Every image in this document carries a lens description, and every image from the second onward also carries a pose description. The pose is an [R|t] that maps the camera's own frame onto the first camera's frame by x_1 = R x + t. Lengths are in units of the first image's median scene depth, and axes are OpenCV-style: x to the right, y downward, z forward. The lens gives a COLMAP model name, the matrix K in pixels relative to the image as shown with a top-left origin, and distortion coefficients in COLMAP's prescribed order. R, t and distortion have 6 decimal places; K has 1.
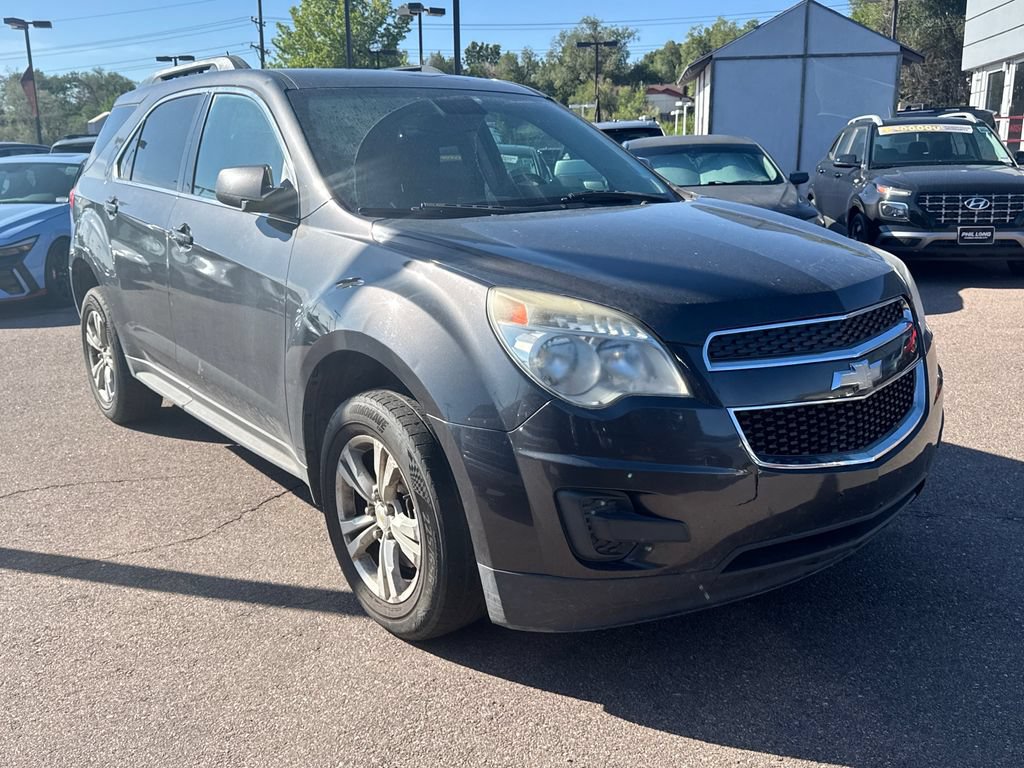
lens RADIAL K [[926.8, 0, 515.7], [0, 926.8, 381.0], [0, 0, 1]] dist [0.060692, -0.089813]
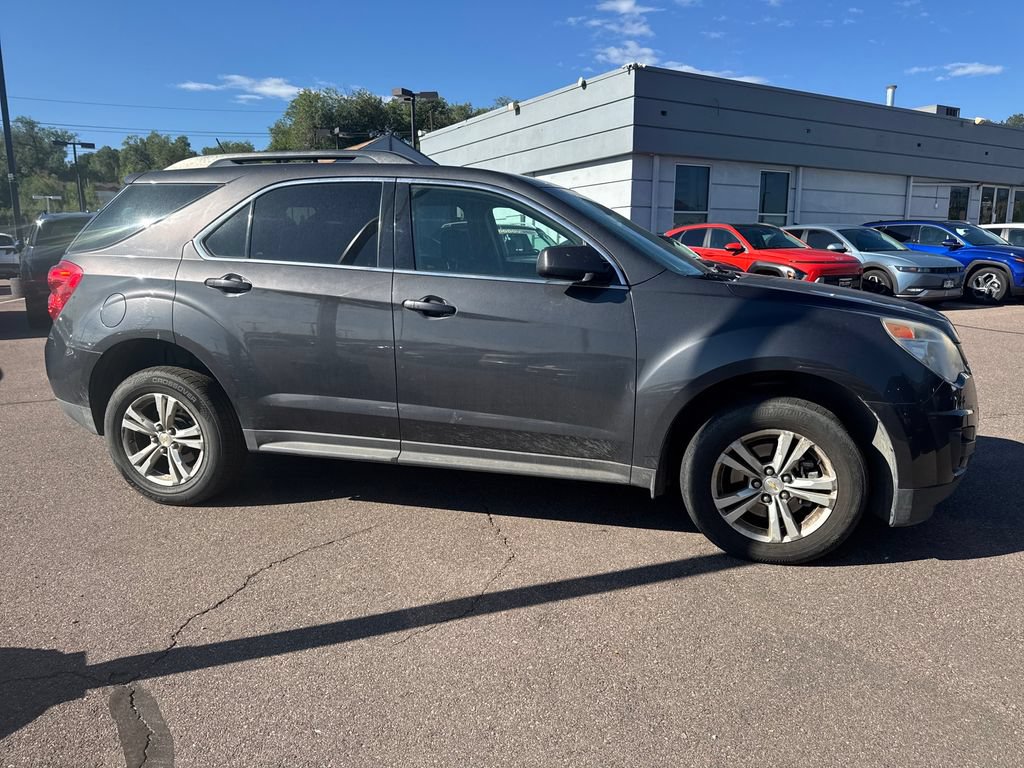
lens RADIAL K [[731.1, 0, 514.6], [0, 731.1, 378.8], [0, 0, 1]] dist [0.033166, -0.041117]
pose [[0.785932, -0.096310, 0.610767, -0.975953], [0.132391, 0.991098, -0.014076, -0.047247], [-0.603974, 0.091923, 0.791686, 0.272873]]
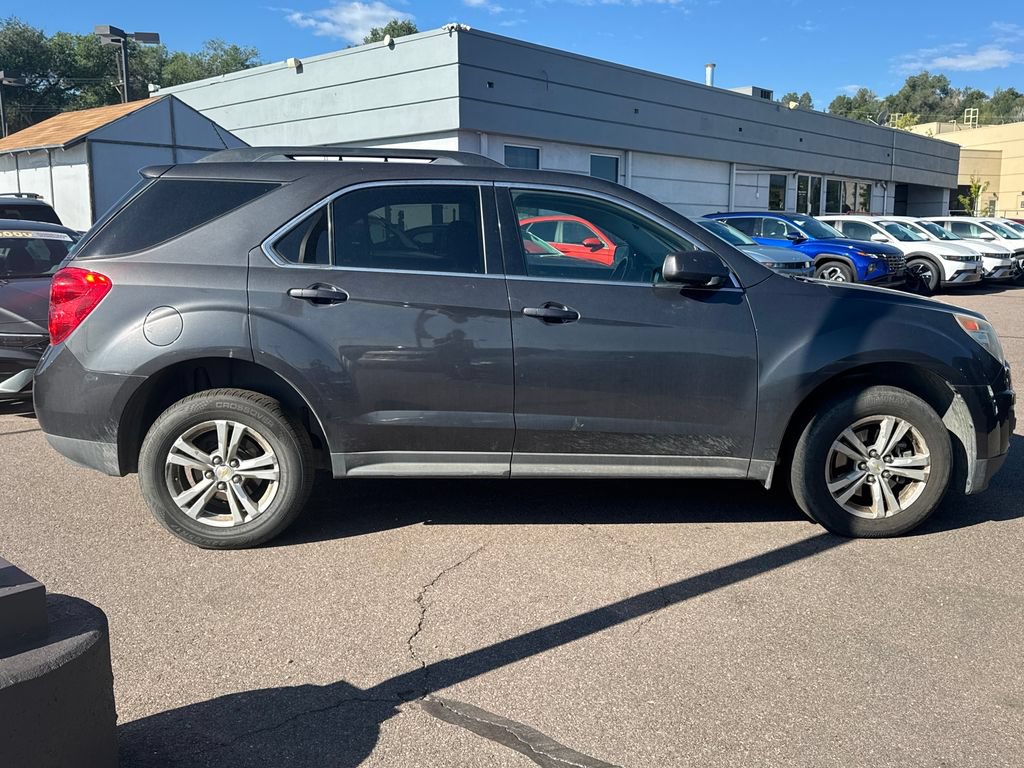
lens RADIAL K [[920.5, 0, 512.0], [0, 920.5, 384.0], [0, 0, 1]] dist [0.083776, -0.124458]
pose [[0.567651, -0.116033, 0.815051, -1.532201], [0.181424, 0.983310, 0.013632, -0.110341], [-0.803030, 0.140132, 0.579229, 0.471041]]
